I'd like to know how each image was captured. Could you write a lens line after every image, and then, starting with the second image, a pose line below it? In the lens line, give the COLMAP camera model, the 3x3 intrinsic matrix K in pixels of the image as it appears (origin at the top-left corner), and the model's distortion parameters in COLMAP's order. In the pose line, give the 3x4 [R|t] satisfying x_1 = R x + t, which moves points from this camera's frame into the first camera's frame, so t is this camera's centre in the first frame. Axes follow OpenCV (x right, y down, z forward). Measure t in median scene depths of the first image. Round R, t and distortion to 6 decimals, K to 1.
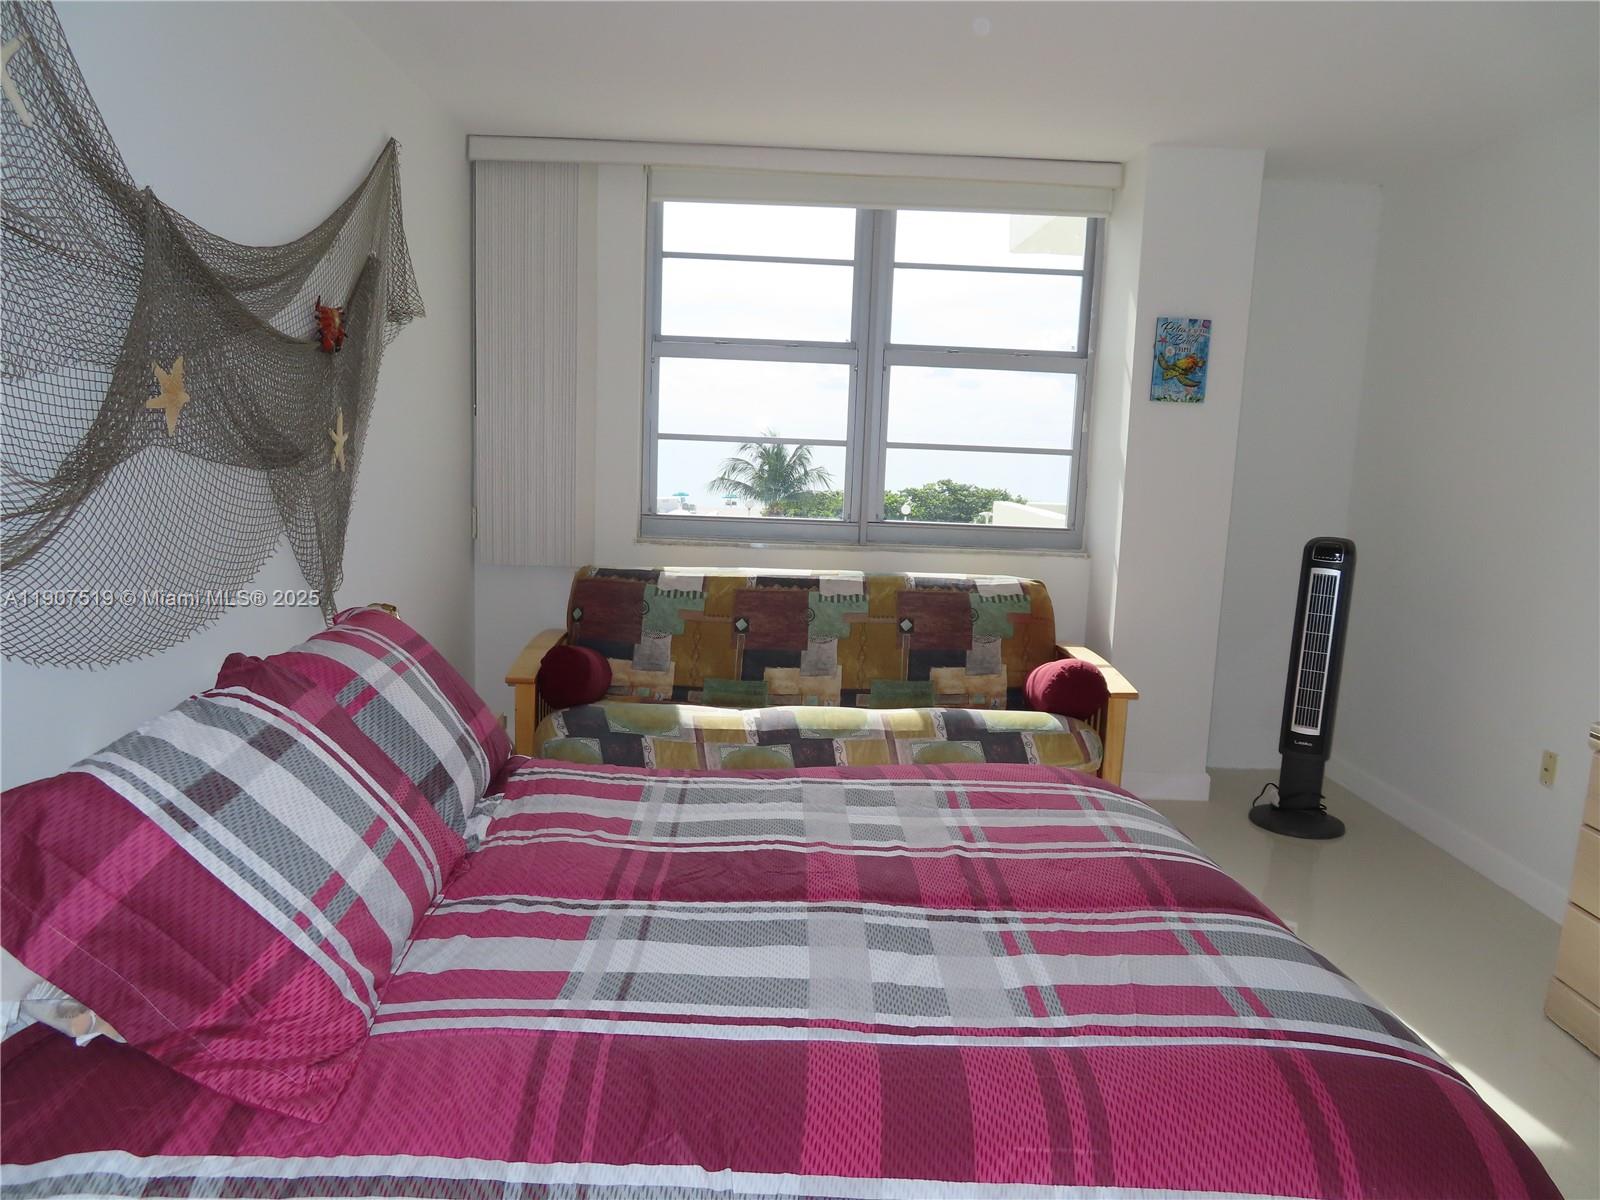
lens RADIAL K [[1141.6, 0, 797.7], [0, 1141.6, 598.9], [0, 0, 1]] dist [-0.010248, 0.004657]
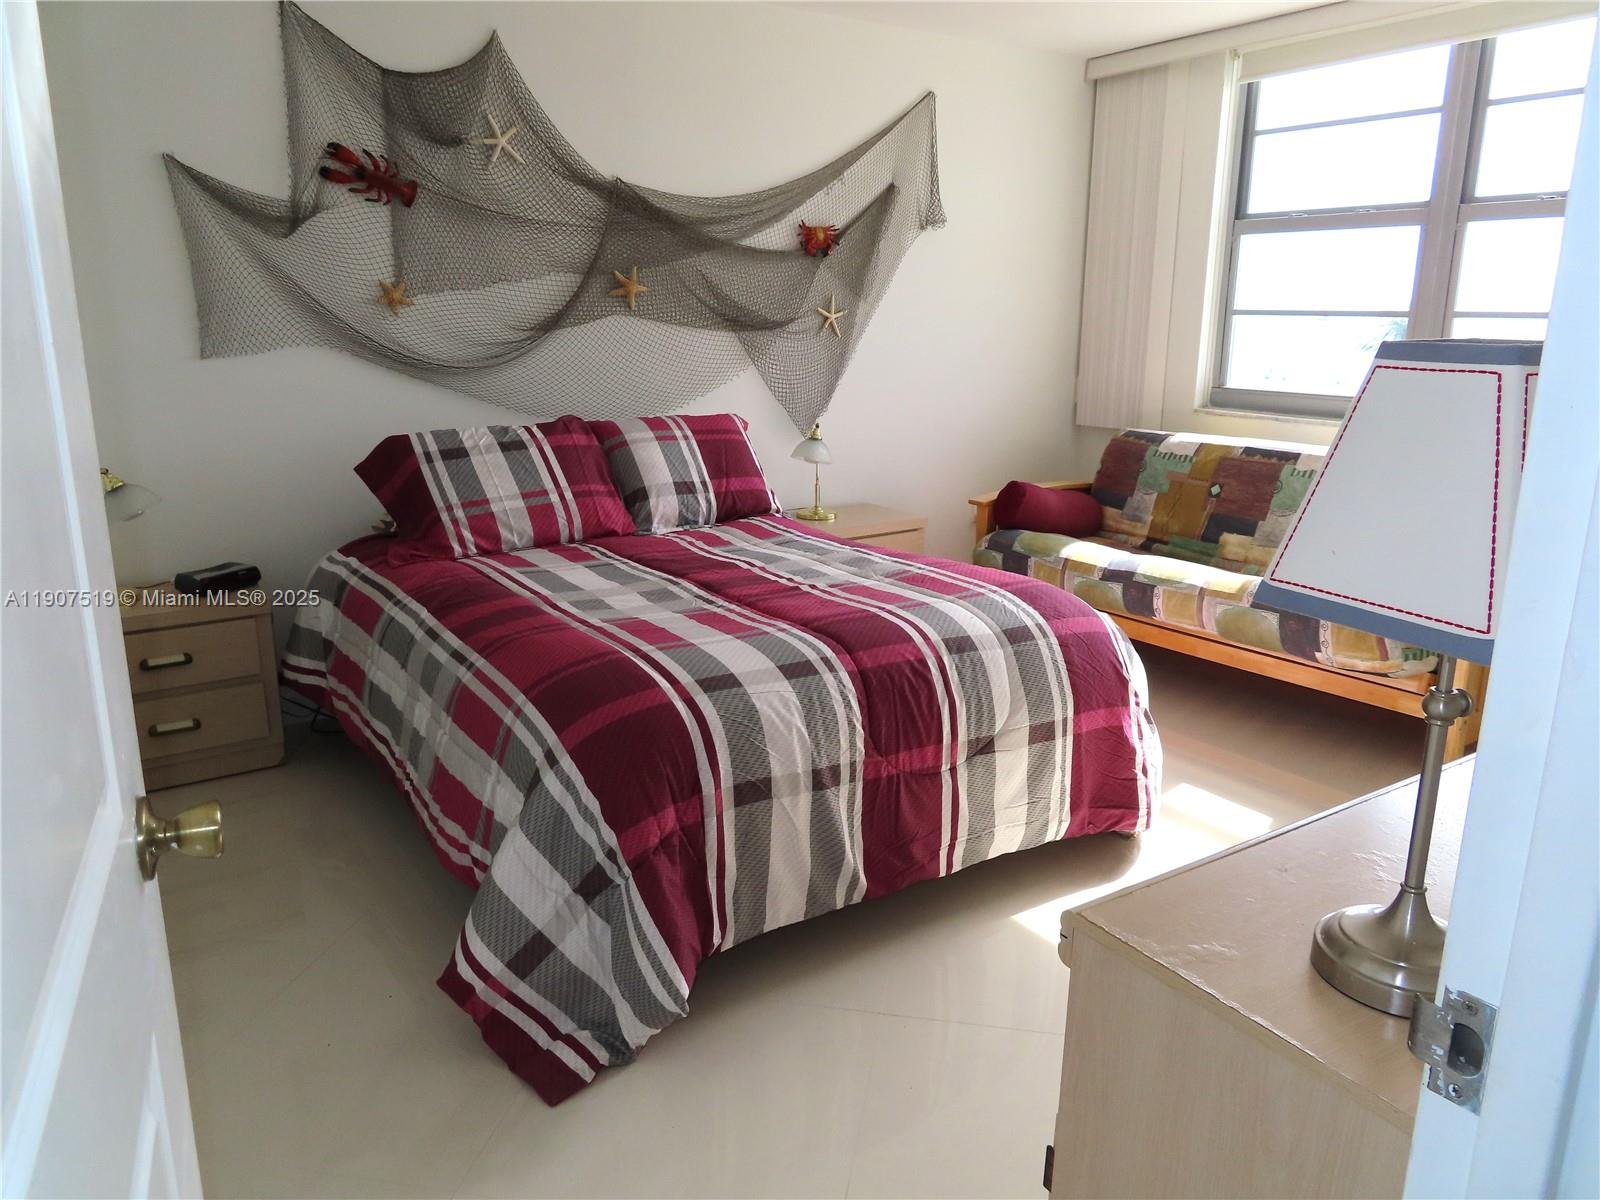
lens RADIAL K [[1141.6, 0, 797.7], [0, 1141.6, 598.9], [0, 0, 1]] dist [-0.010248, 0.004657]
pose [[0.533711, 0.175773, -0.827198, 0.711985], [-0.111298, 0.984252, 0.137336, 0.022428], [0.838311, 0.018767, 0.544869, 0.115019]]
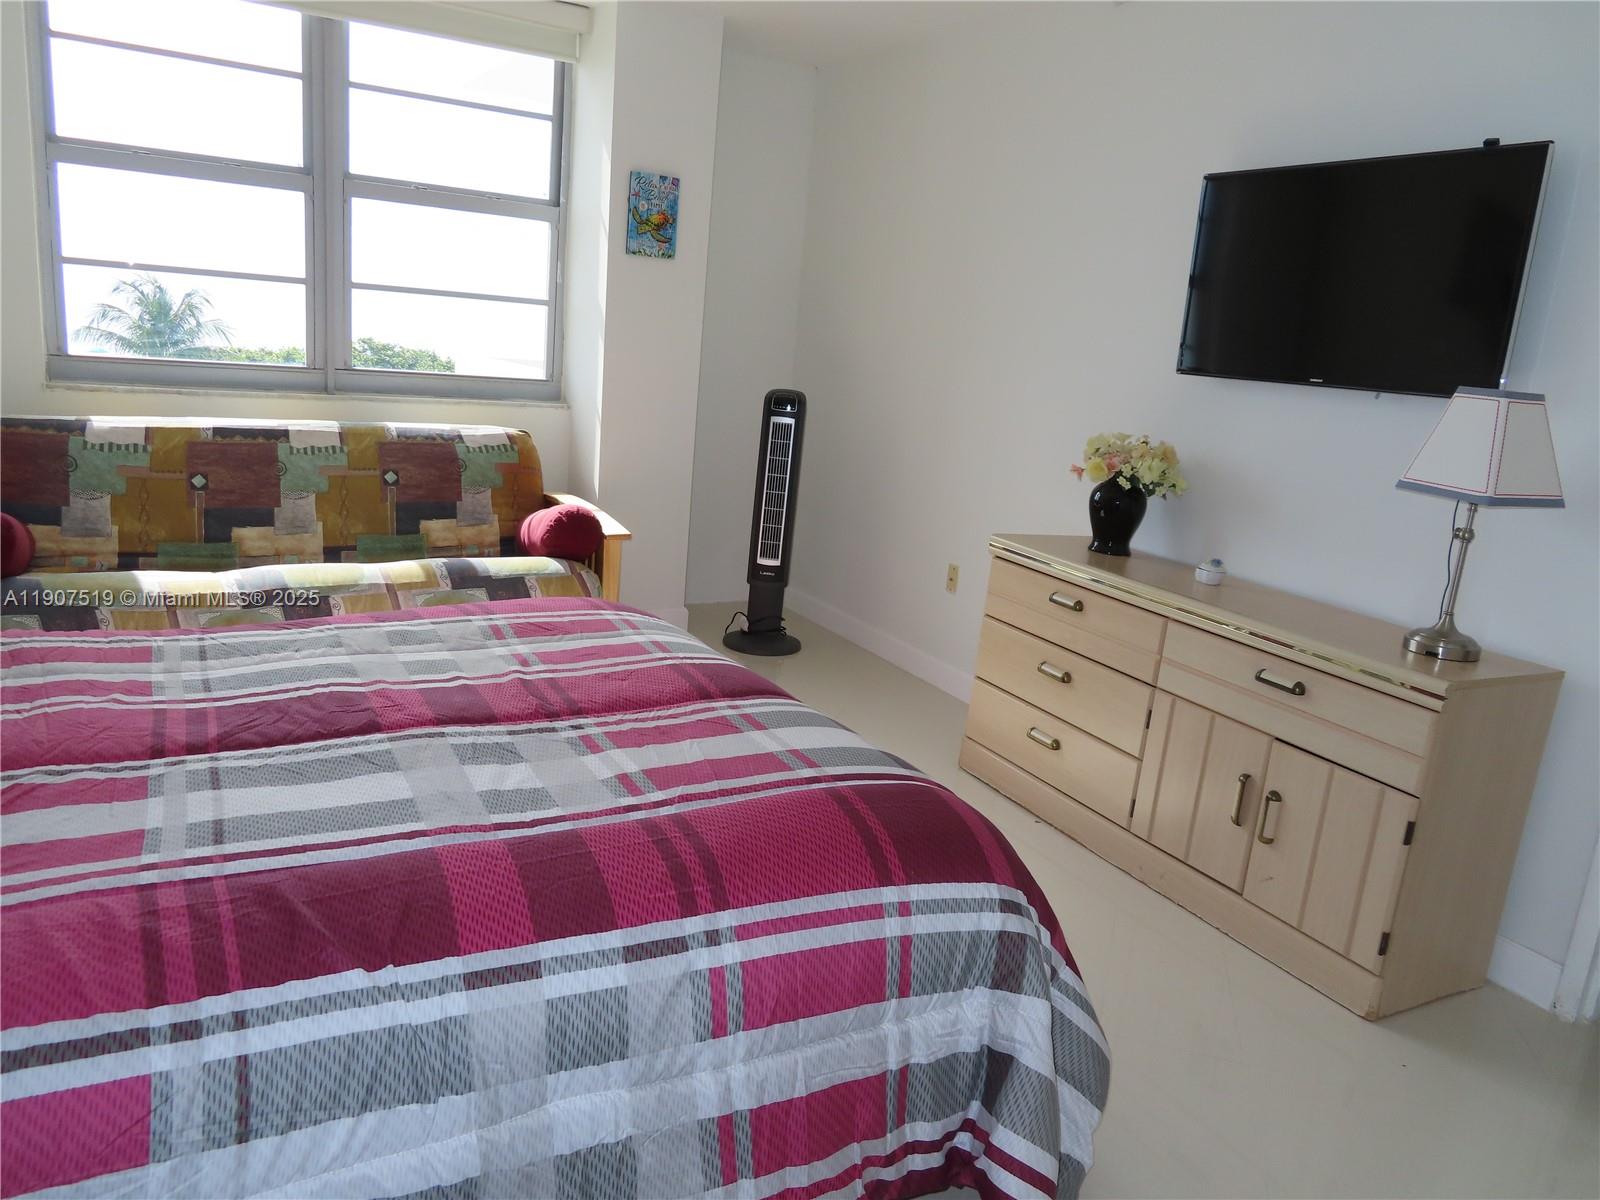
lens RADIAL K [[1141.6, 0, 797.7], [0, 1141.6, 598.9], [0, 0, 1]] dist [-0.010248, 0.004657]
pose [[0.884233, -0.072062, 0.461454, -0.059009], [0.018015, 0.992552, 0.120479, 0.016951], [-0.466699, -0.098219, 0.878945, -0.014736]]
